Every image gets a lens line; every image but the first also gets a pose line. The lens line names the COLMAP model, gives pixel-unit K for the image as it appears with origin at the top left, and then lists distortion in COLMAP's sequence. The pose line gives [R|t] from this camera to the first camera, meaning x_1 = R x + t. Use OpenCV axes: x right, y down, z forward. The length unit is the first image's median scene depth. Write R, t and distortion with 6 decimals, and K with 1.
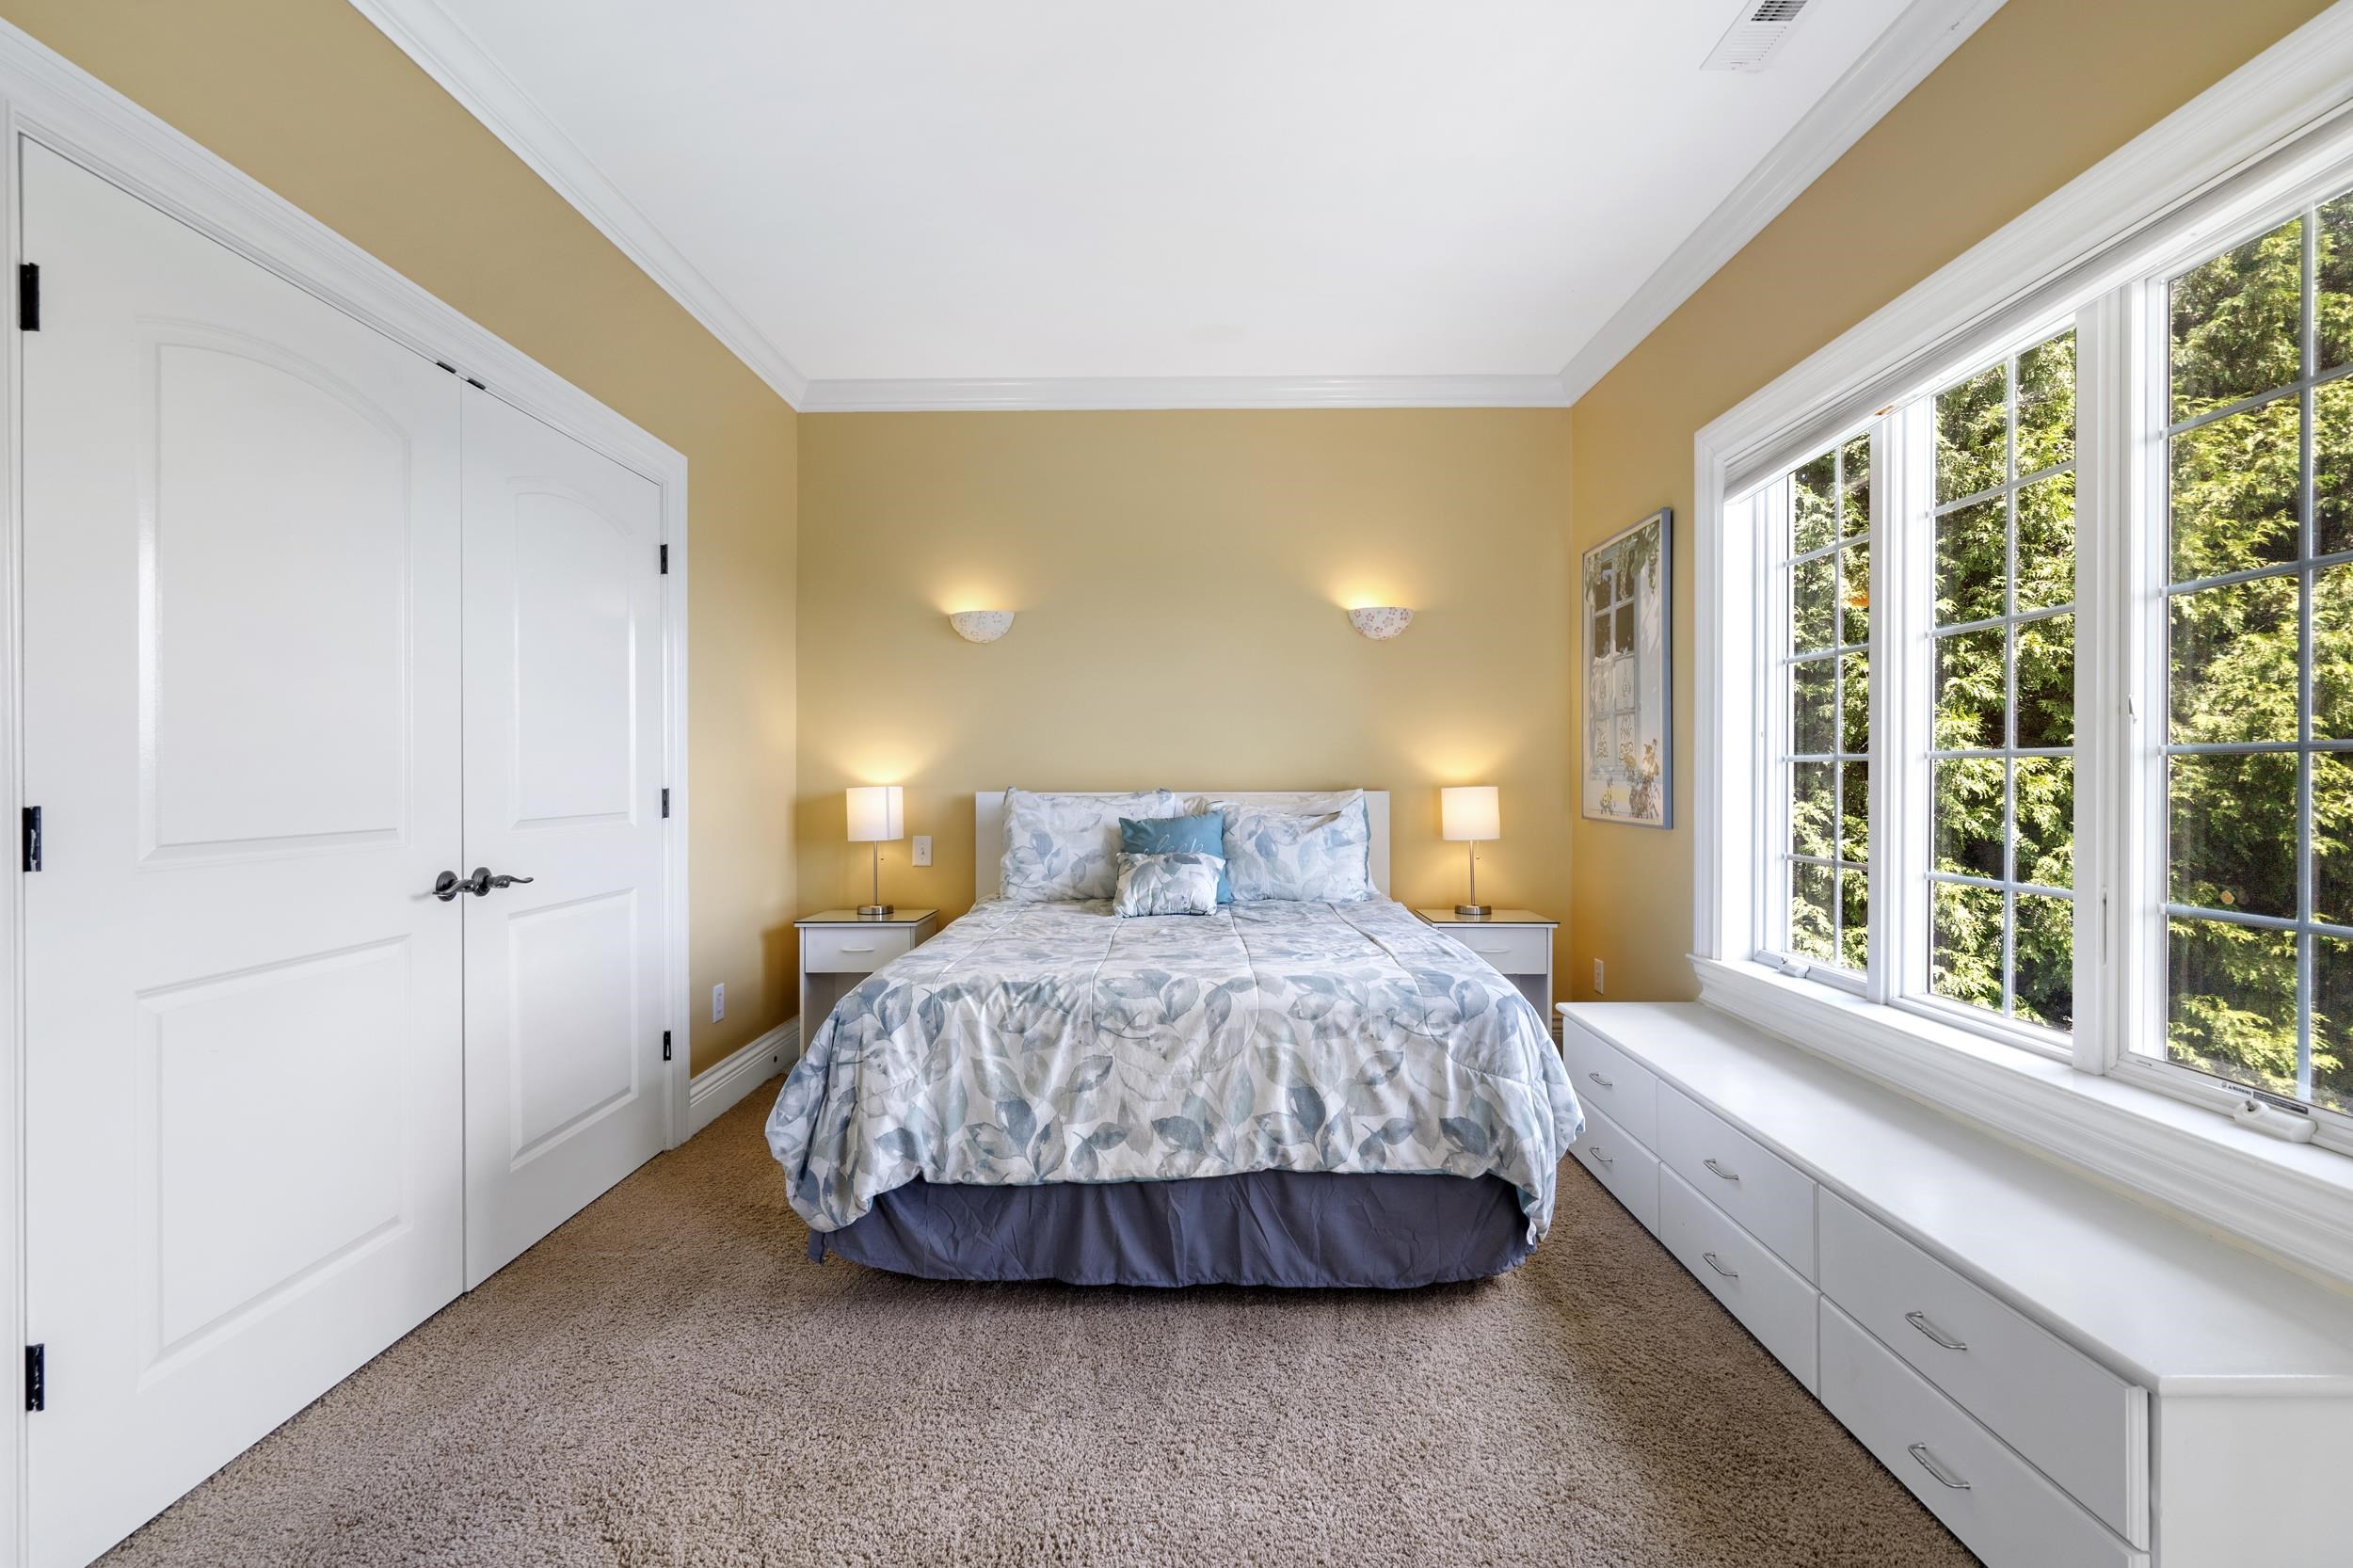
lens RADIAL K [[1087.1, 0, 1176.5], [0, 1087.1, 784.0], [0, 0, 1]] dist [-0.001062, 0.000759]
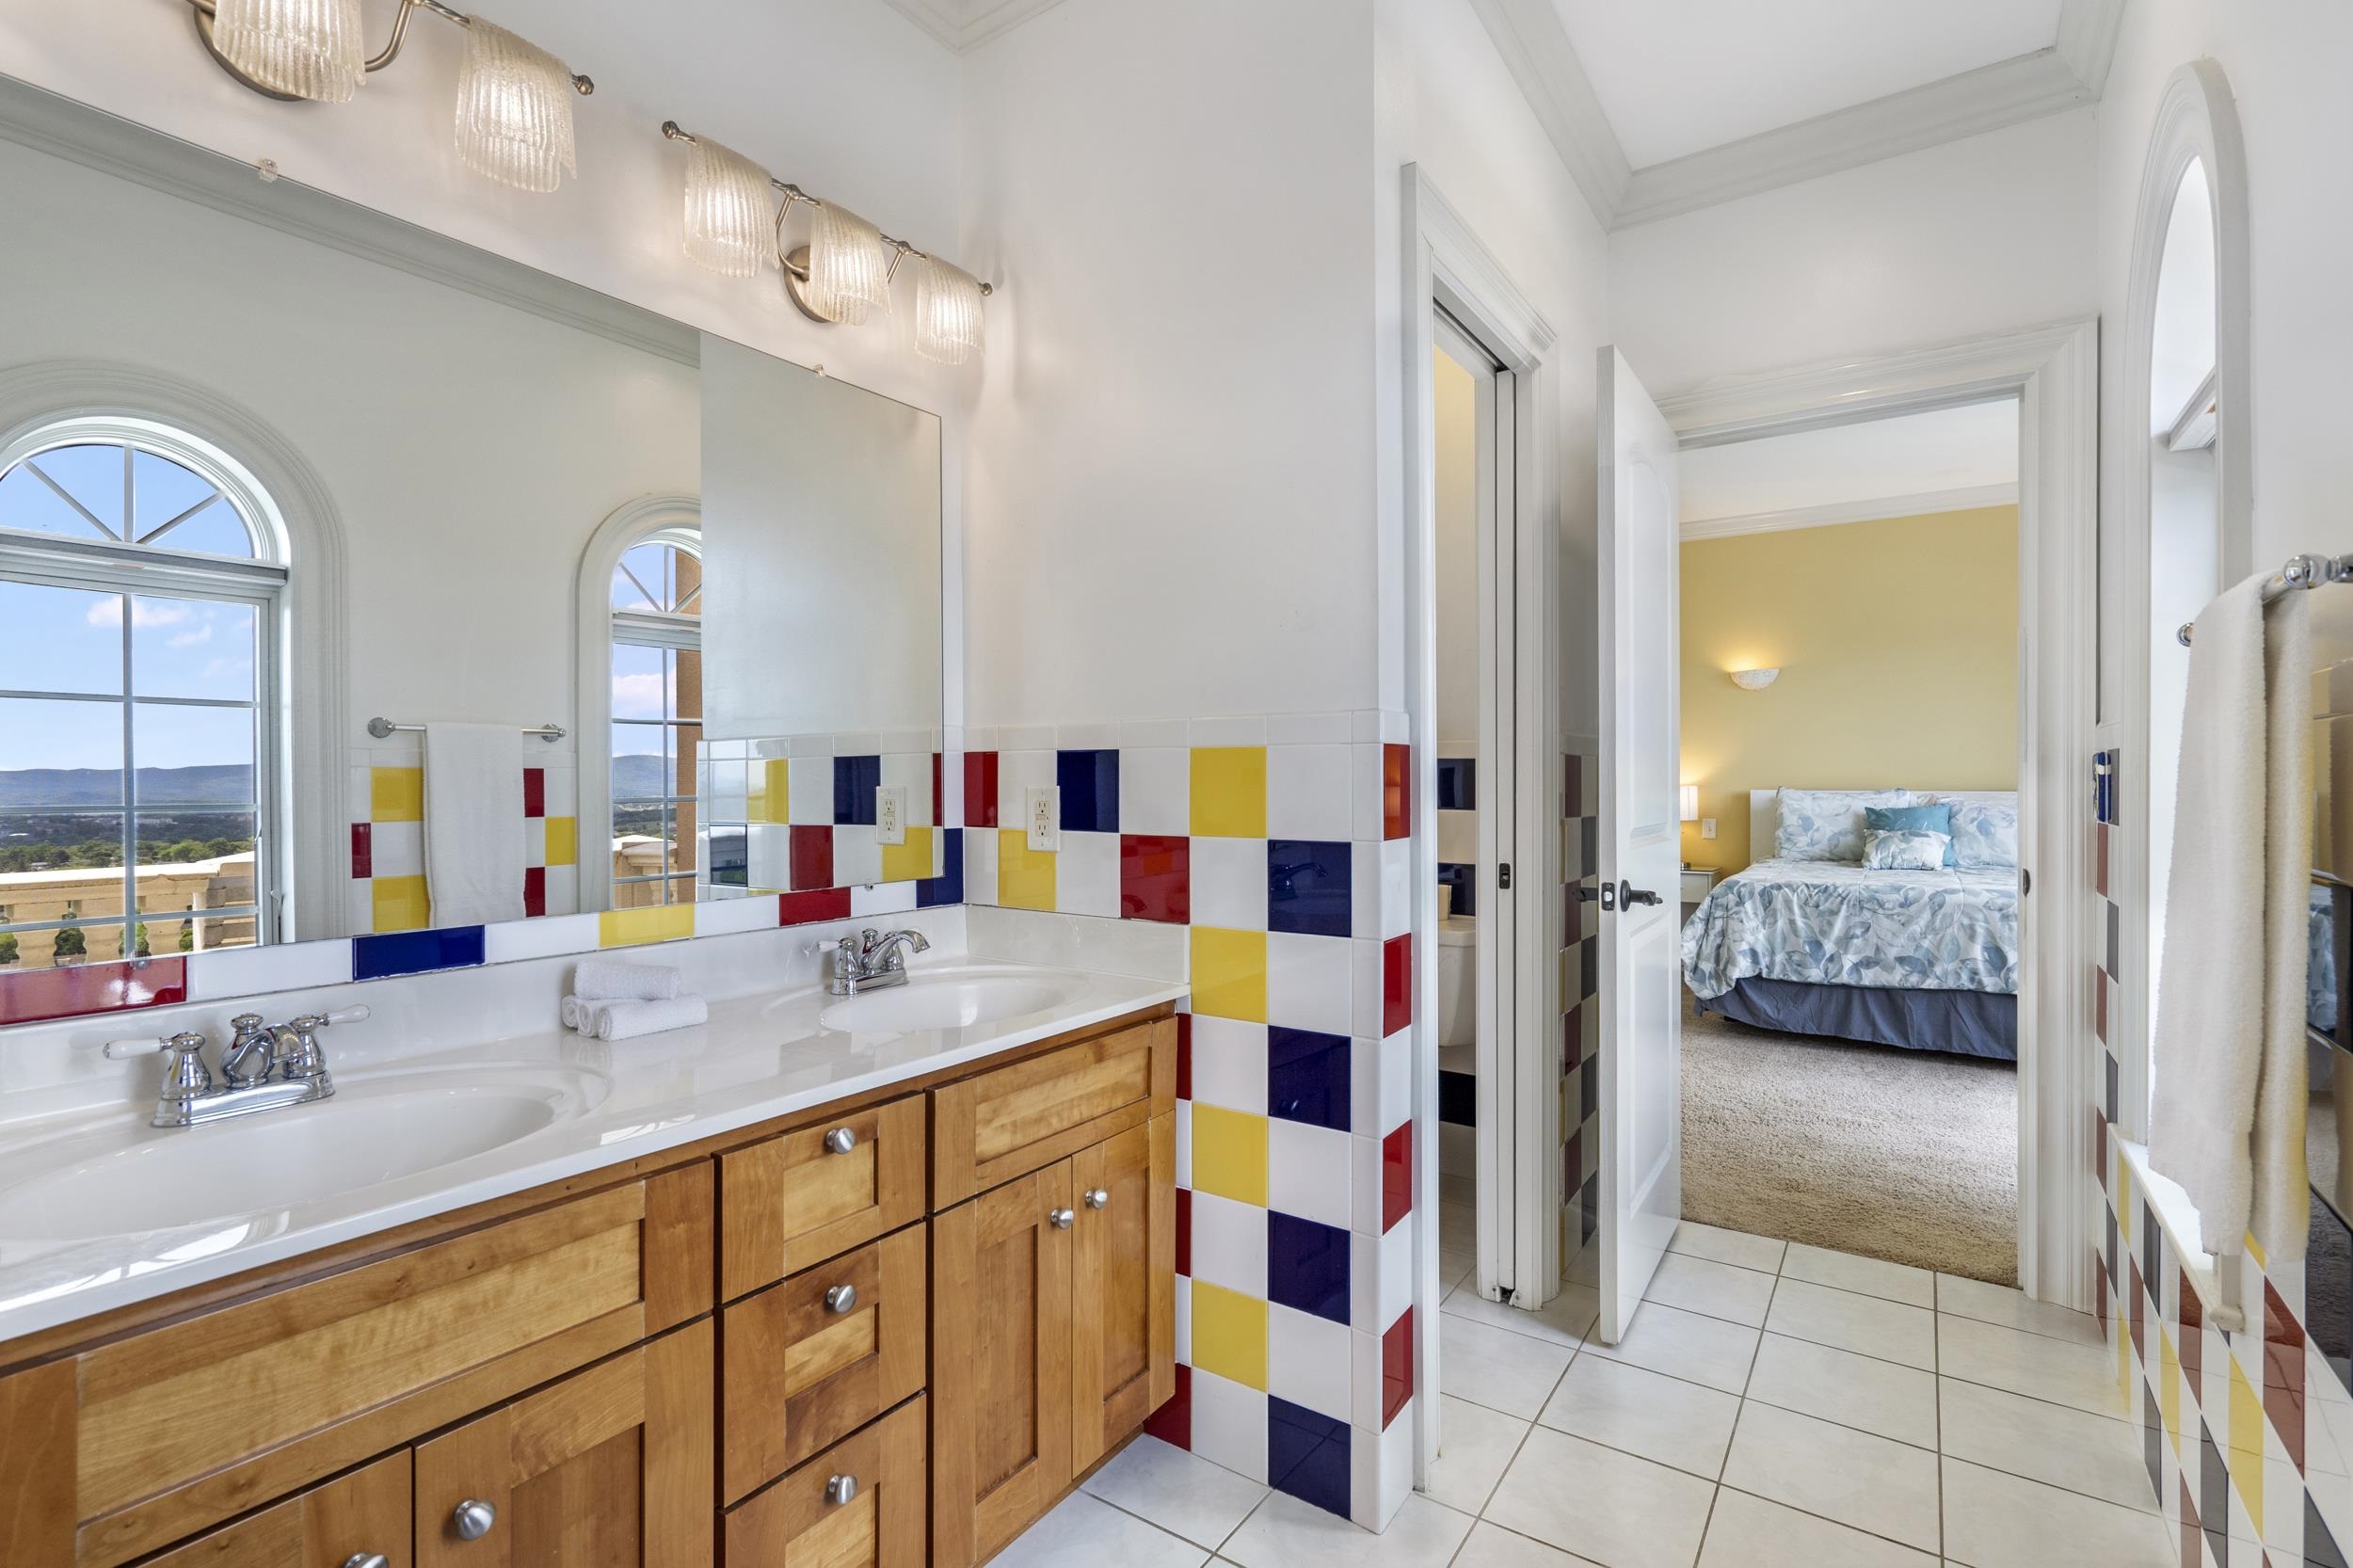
lens RADIAL K [[1087.1, 0, 1176.5], [0, 1087.1, 784.0], [0, 0, 1]] dist [-0.001062, 0.000759]
pose [[0.828558, 0.003420, -0.559892, -0.000294], [-0.005049, 0.999986, -0.001364, 0.009779], [0.559880, 0.003957, 0.828564, -1.317595]]
